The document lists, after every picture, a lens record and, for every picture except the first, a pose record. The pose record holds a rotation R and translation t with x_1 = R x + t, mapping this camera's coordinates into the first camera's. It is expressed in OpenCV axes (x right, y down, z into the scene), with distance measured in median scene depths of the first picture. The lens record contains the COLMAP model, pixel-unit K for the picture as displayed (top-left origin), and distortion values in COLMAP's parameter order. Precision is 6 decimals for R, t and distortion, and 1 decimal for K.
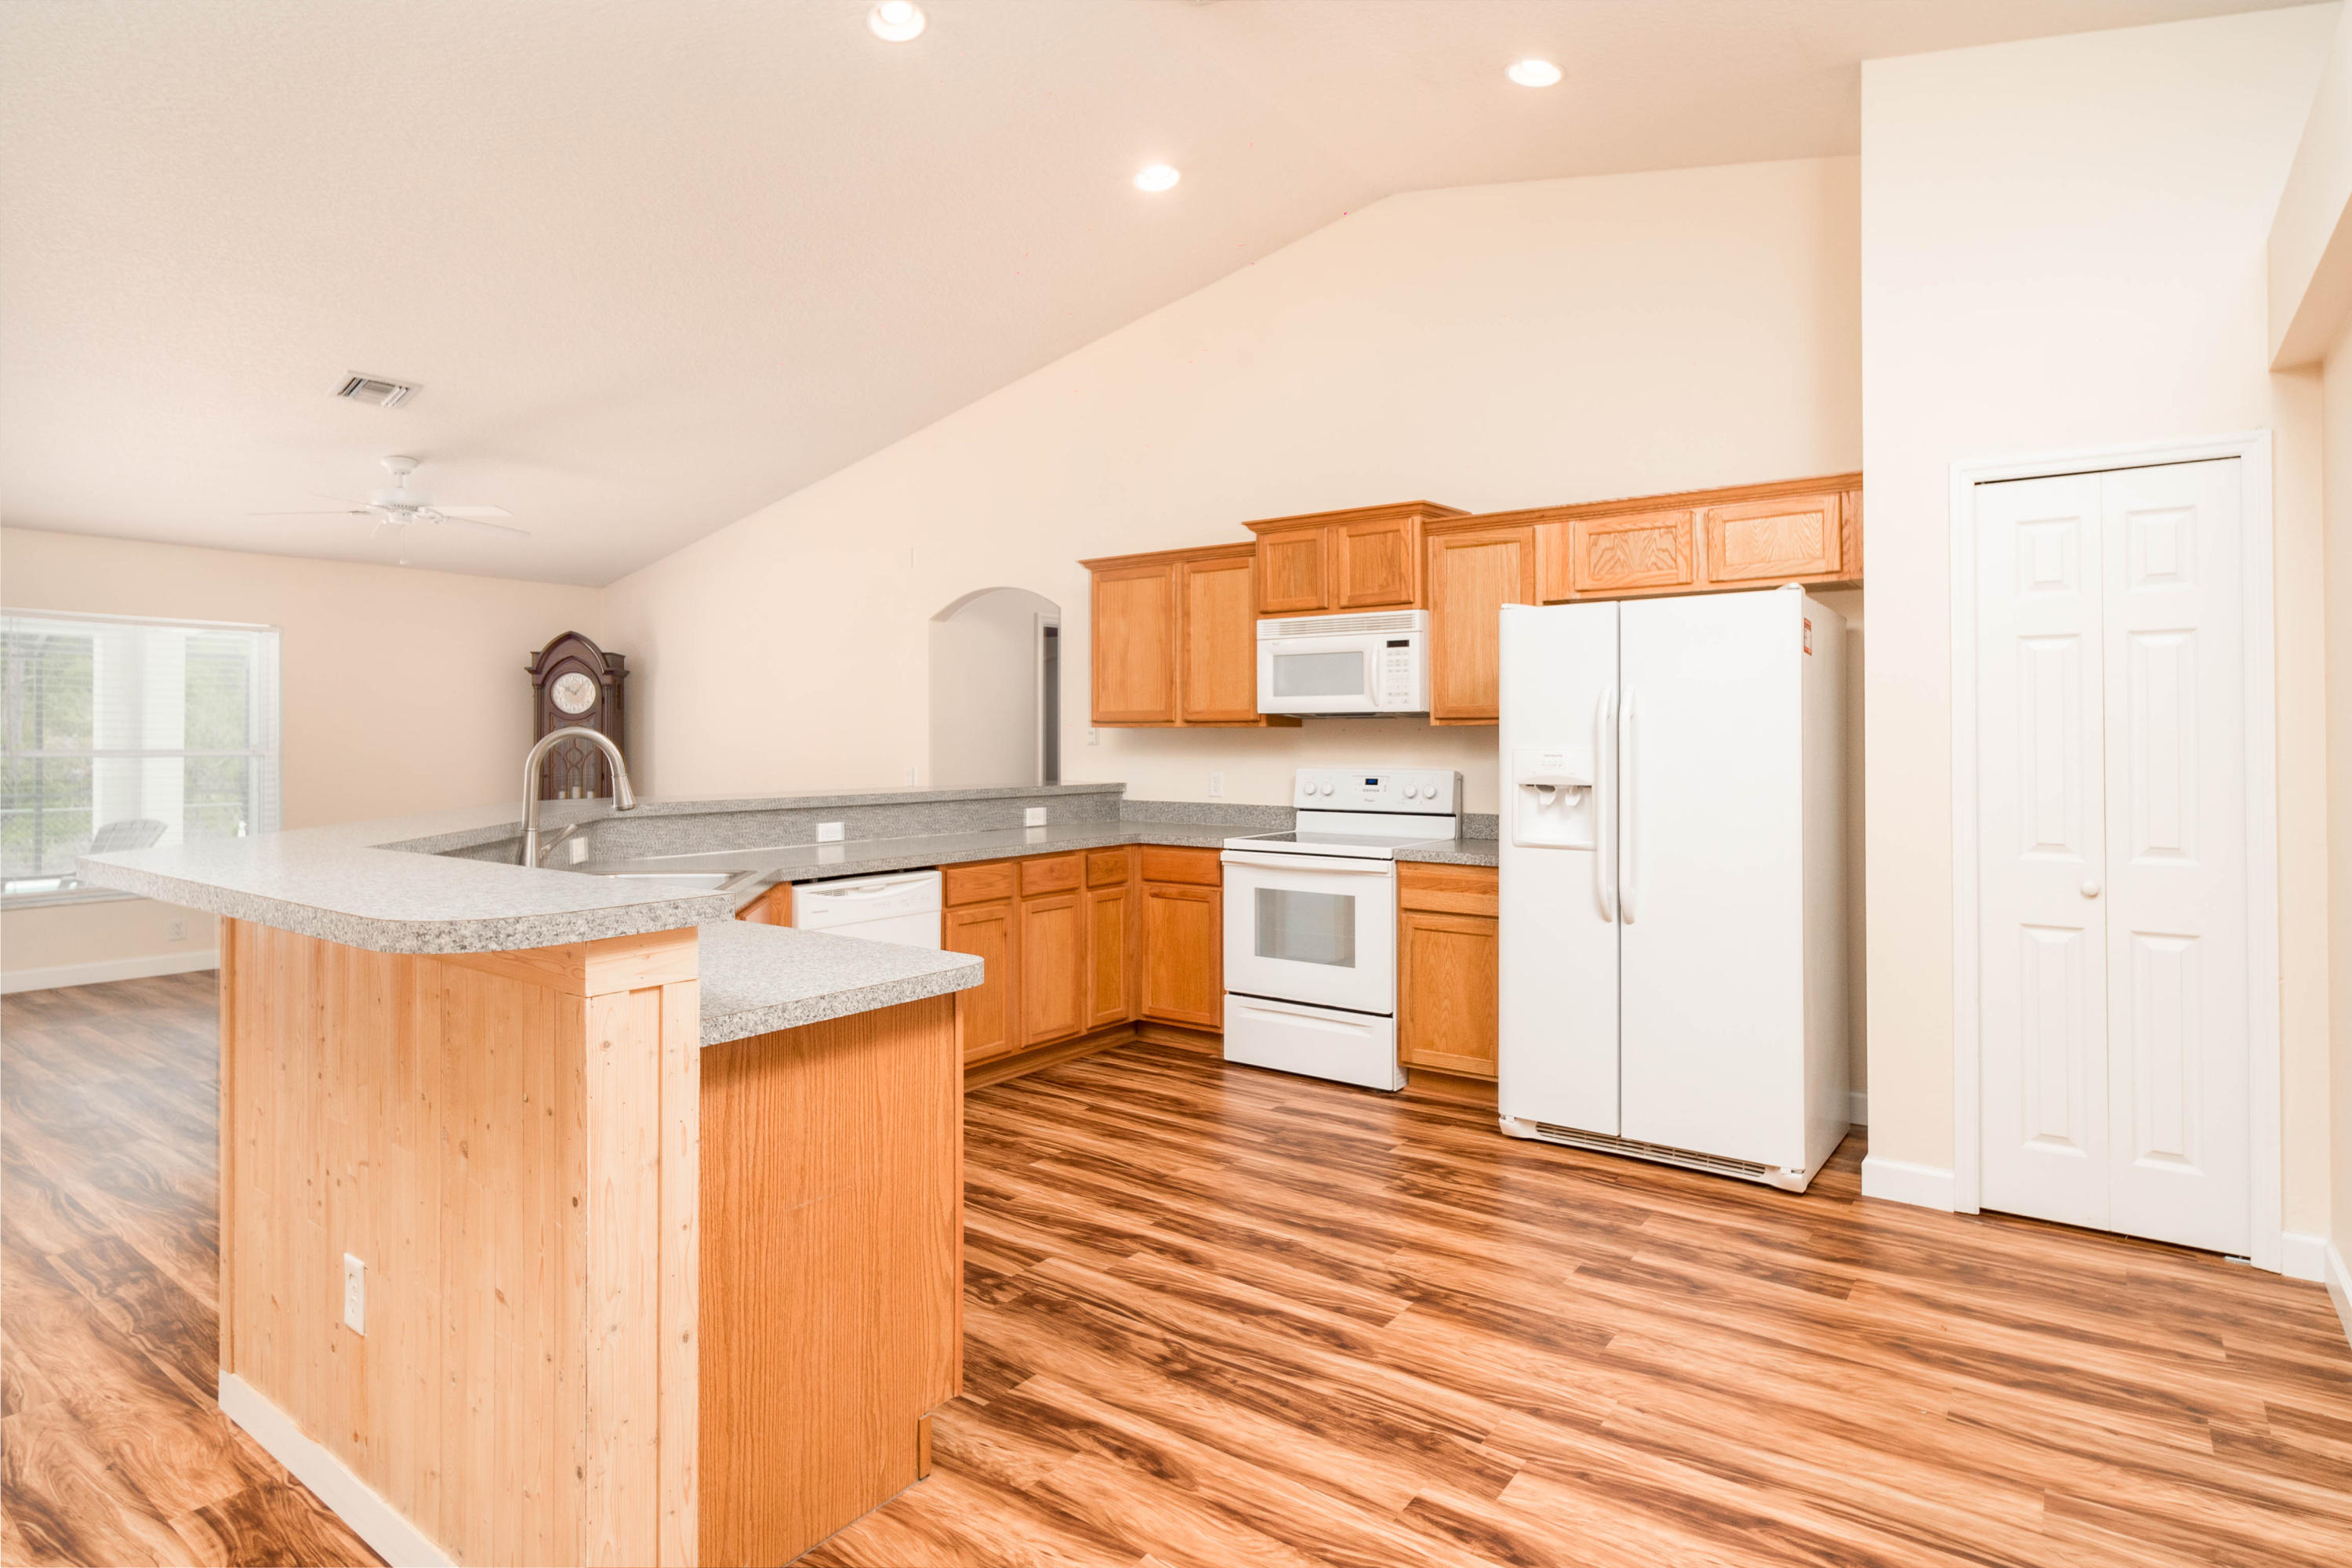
lens RADIAL K [[1226.4, 0, 1187.6], [0, 1226.4, 727.5], [0, 0, 1]] dist [-0.001779, -0.000107]
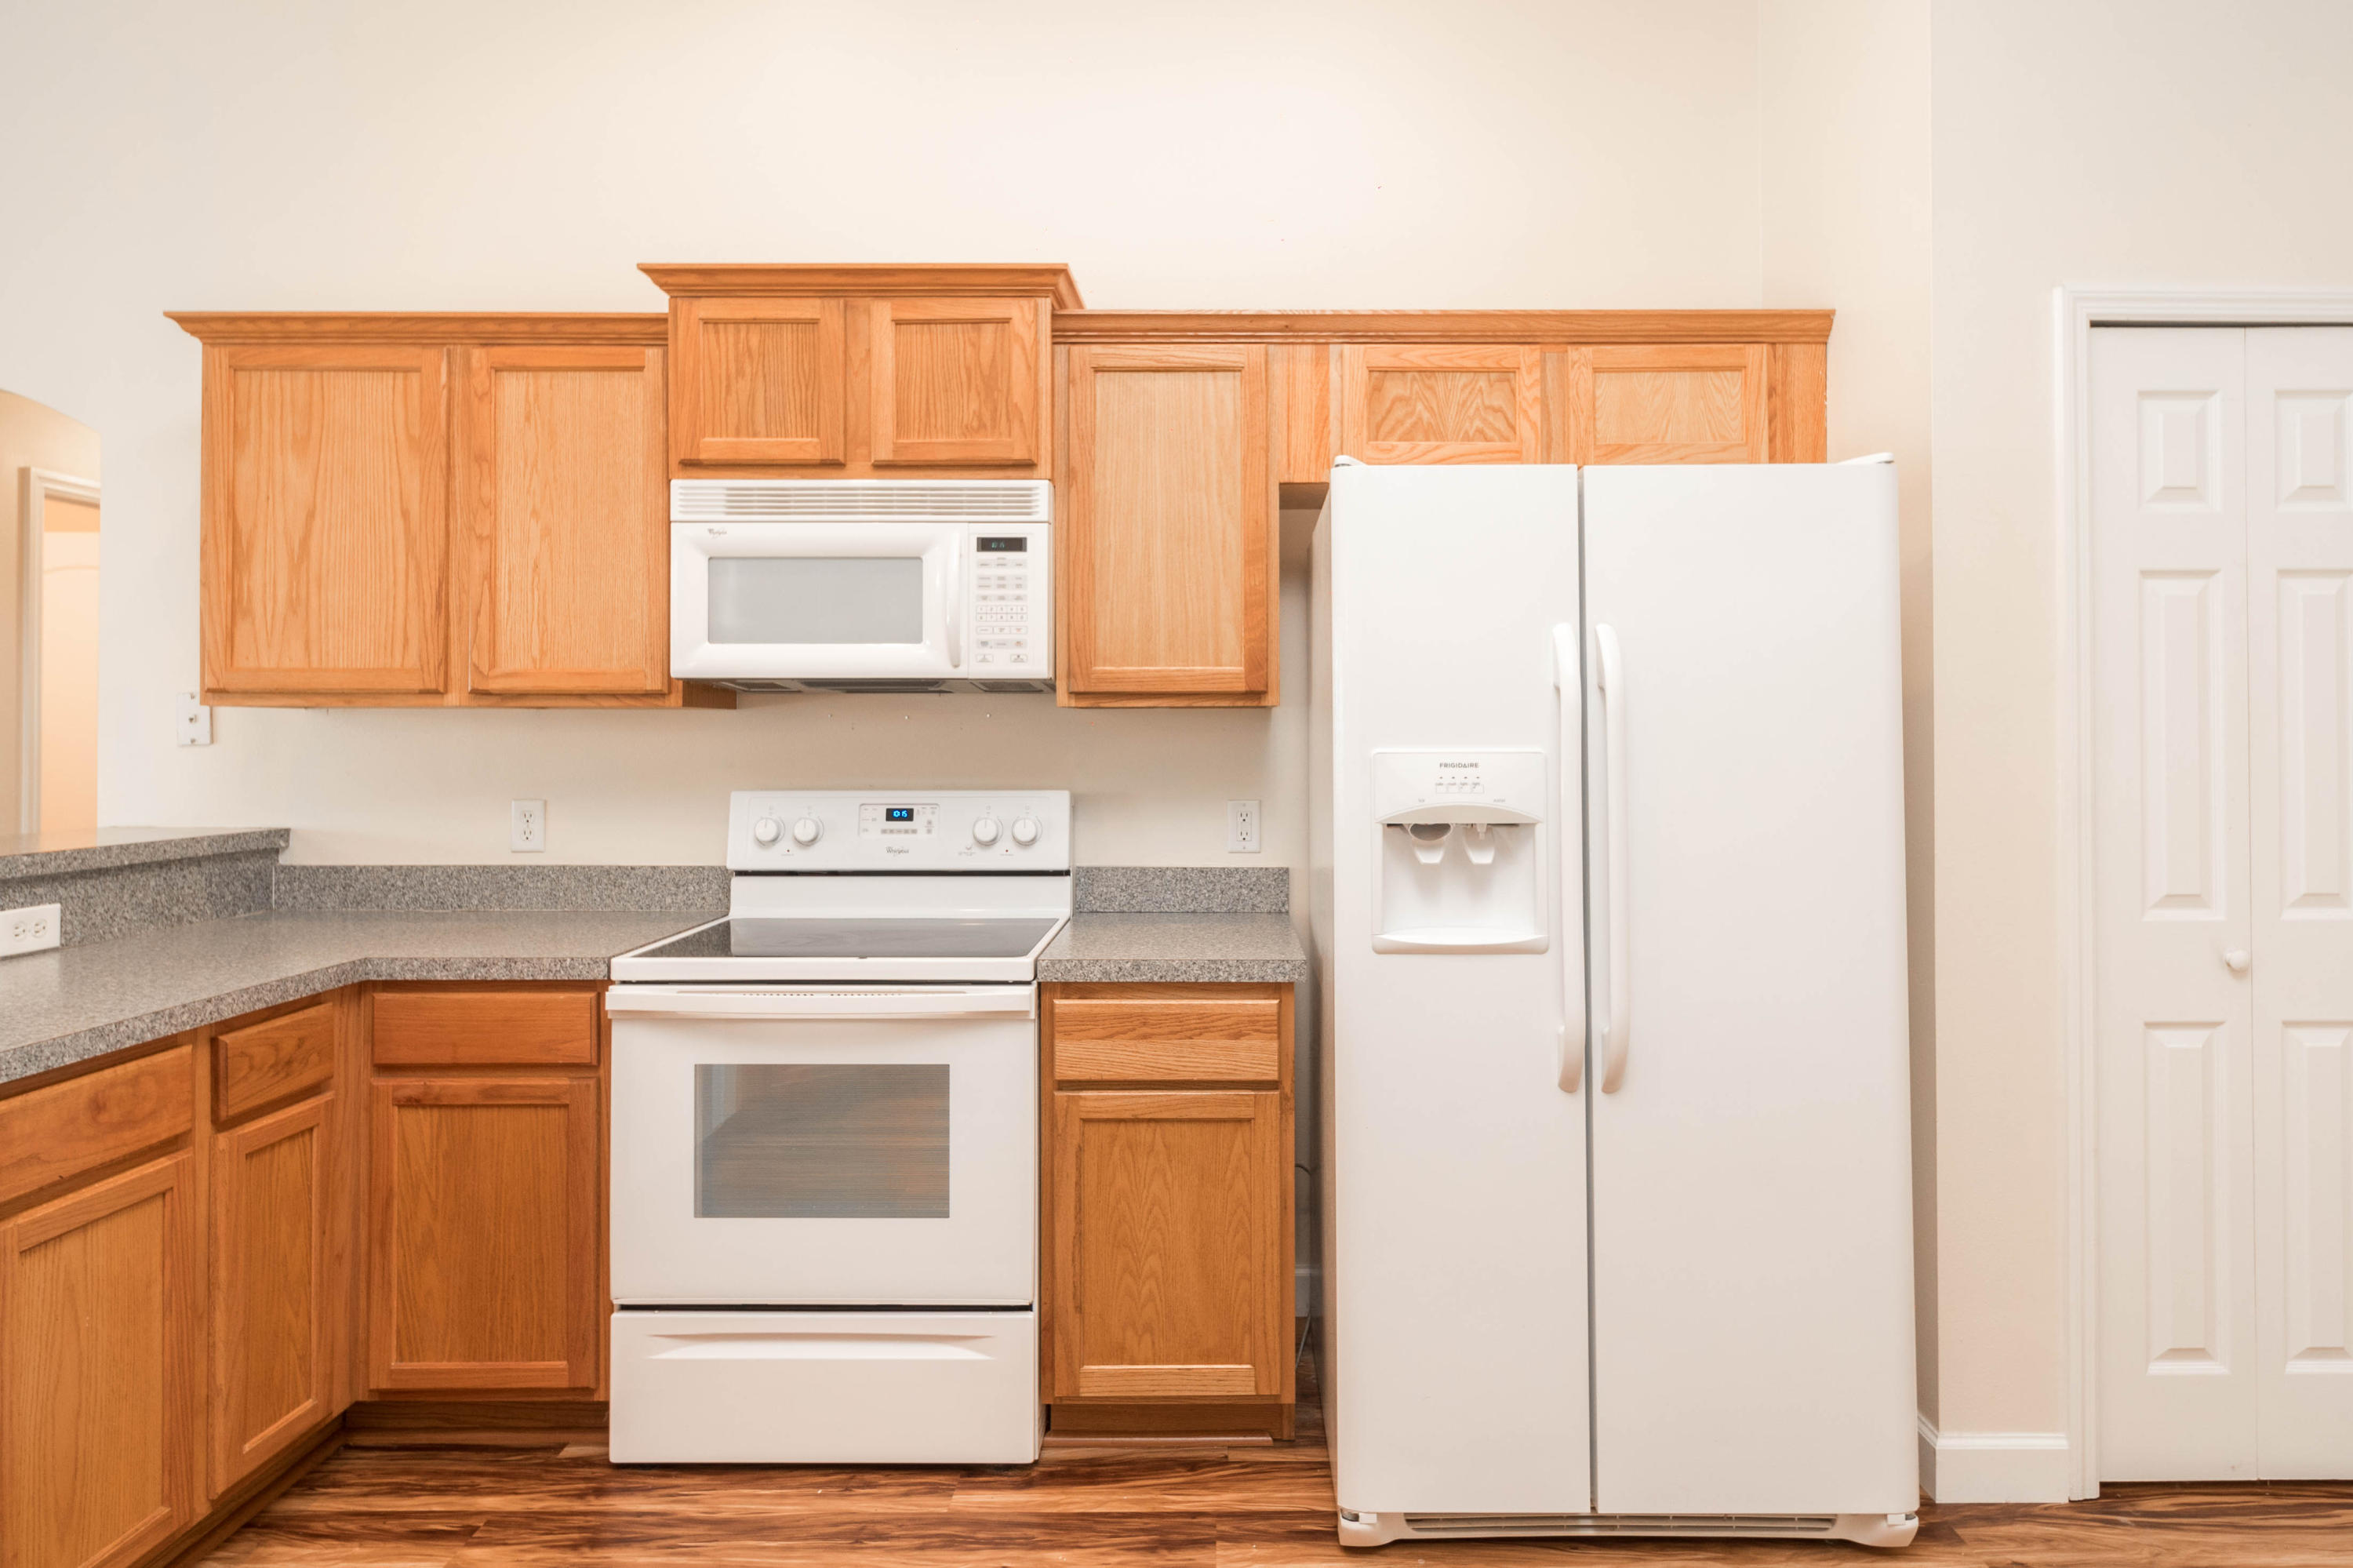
lens RADIAL K [[1293.3, 0, 1225.6], [0, 1293.3, 719.0], [0, 0, 1]] dist [-0.003953, 0.001617]
pose [[0.802987, 0.007021, 0.595956, -0.070491], [-0.006022, 0.999975, -0.003667, 0.005061], [-0.595966, -0.000645, 0.803009, 0.501080]]
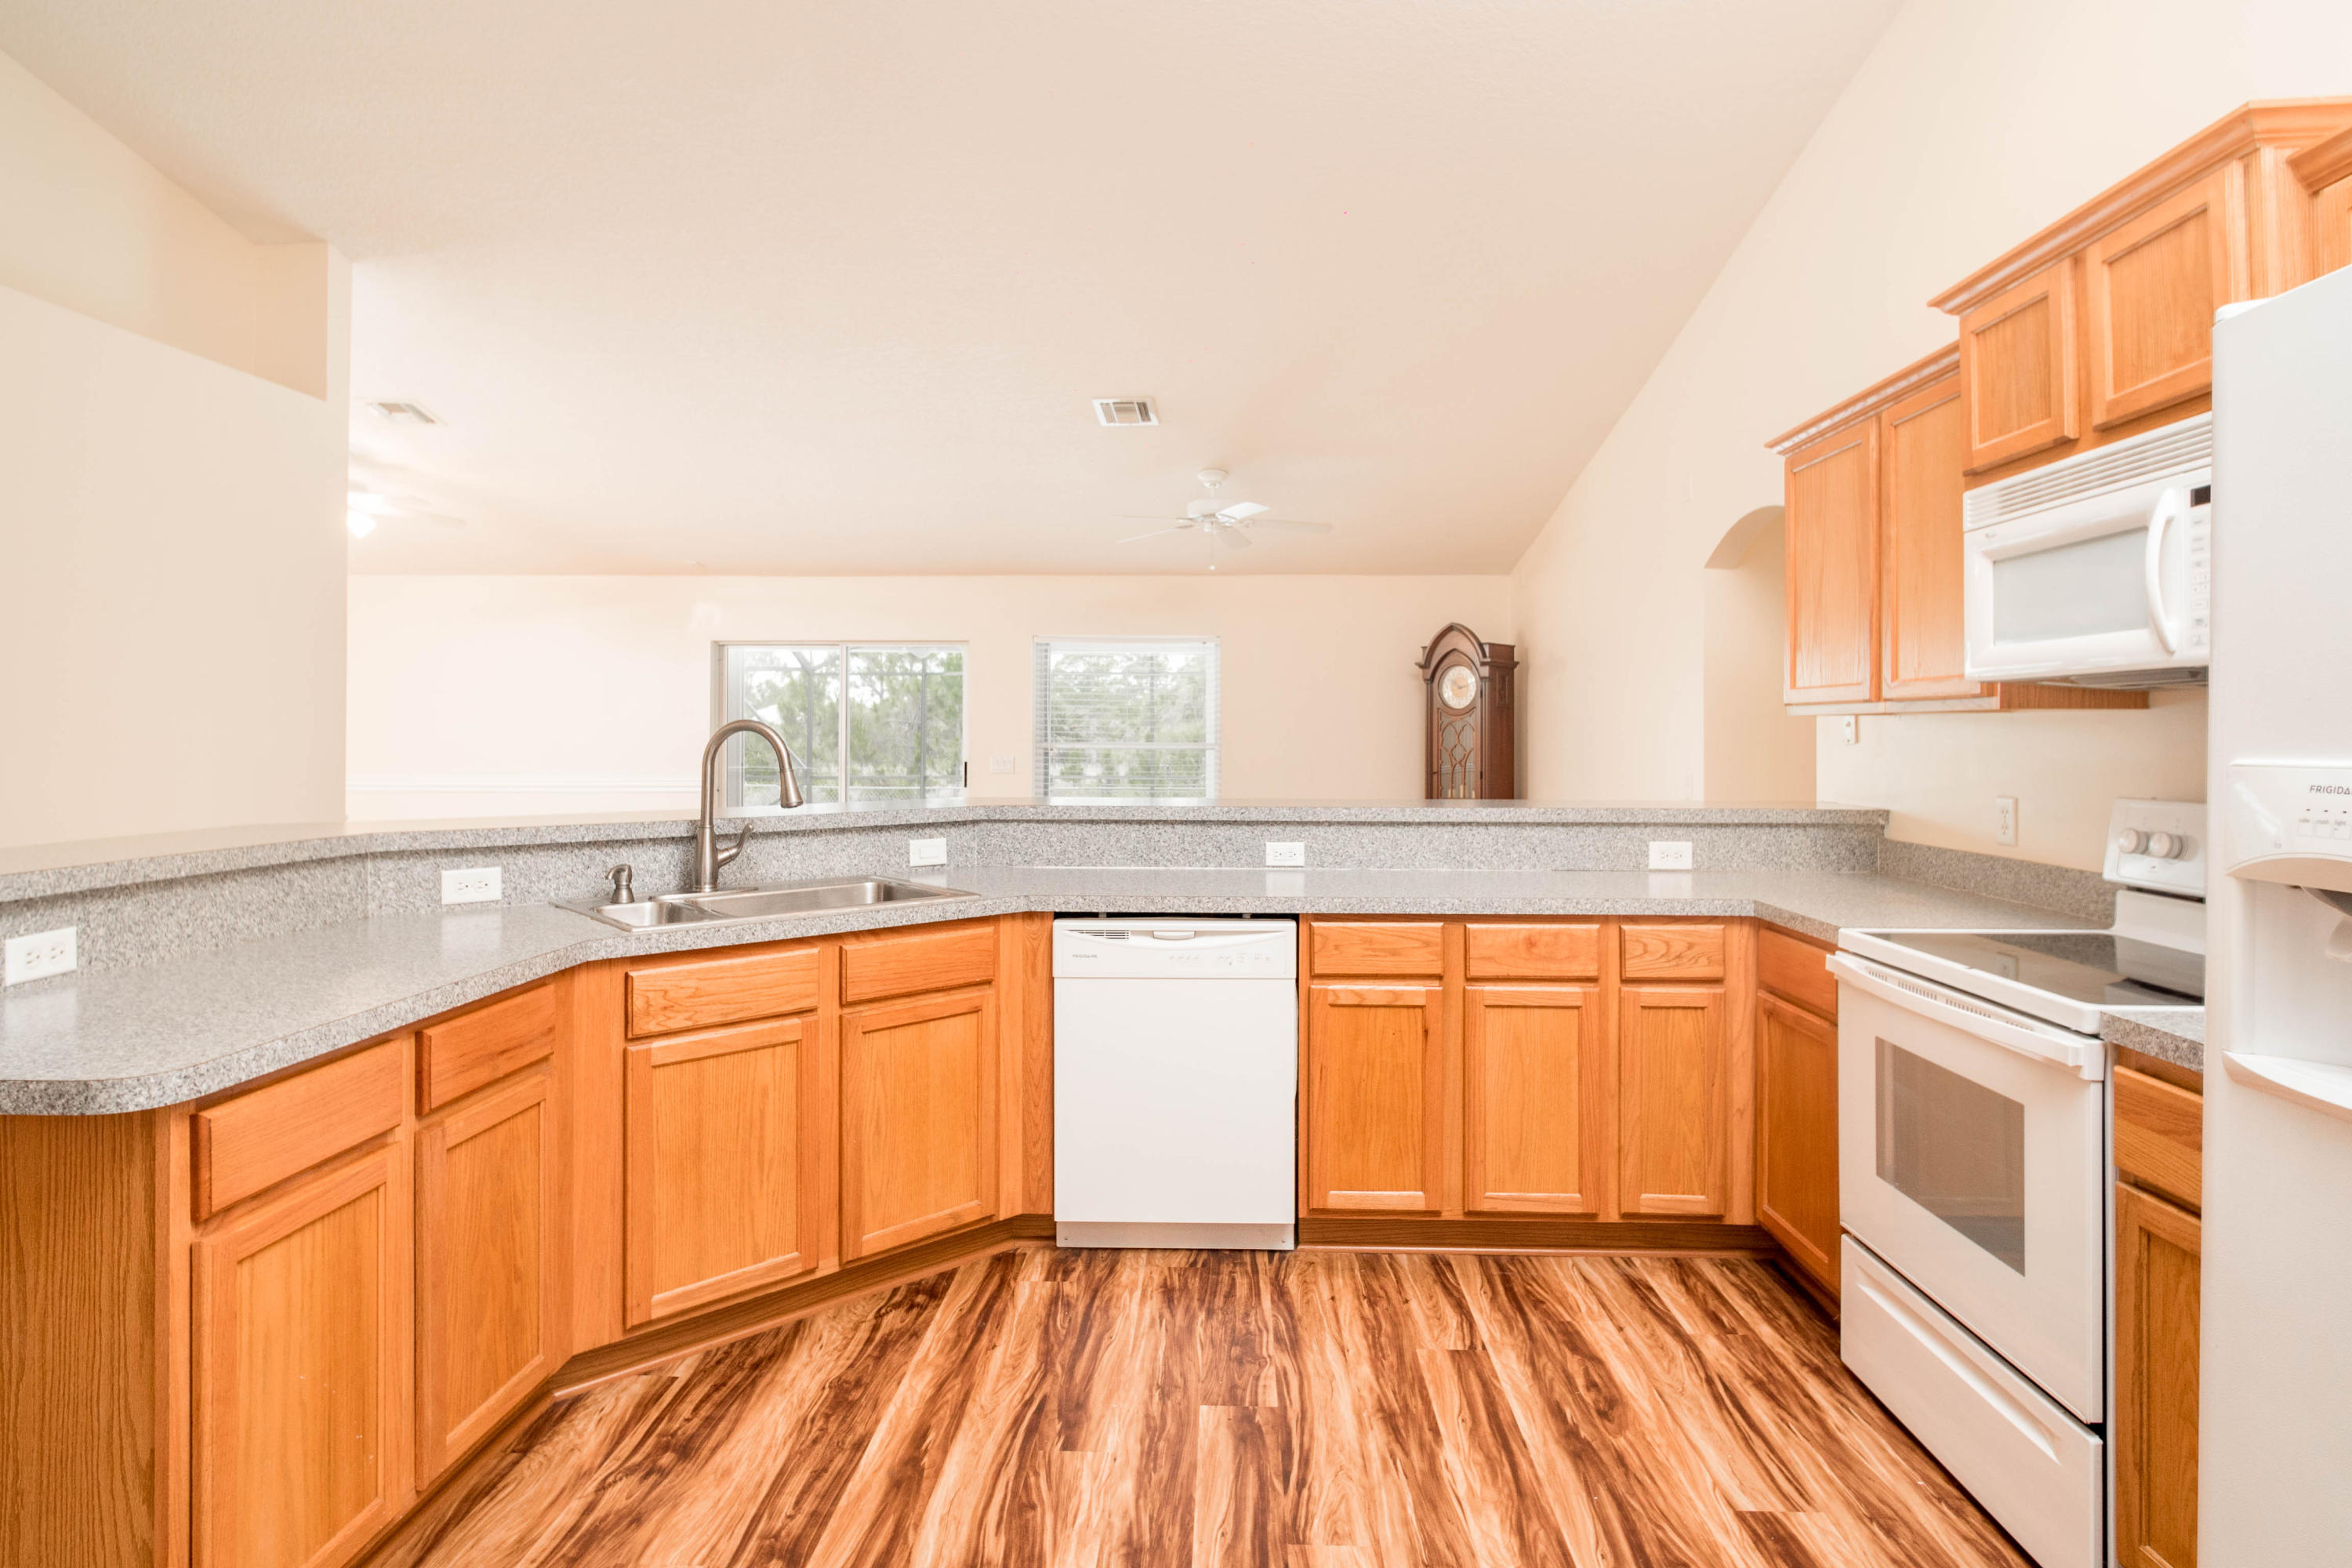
lens RADIAL K [[1226.4, 0, 1187.6], [0, 1226.4, 727.5], [0, 0, 1]] dist [-0.001779, -0.000107]
pose [[0.566615, -0.004560, -0.823970, 0.299330], [0.007034, 0.999975, -0.000698, 0.005227], [0.823952, -0.005400, 0.566633, 0.489651]]
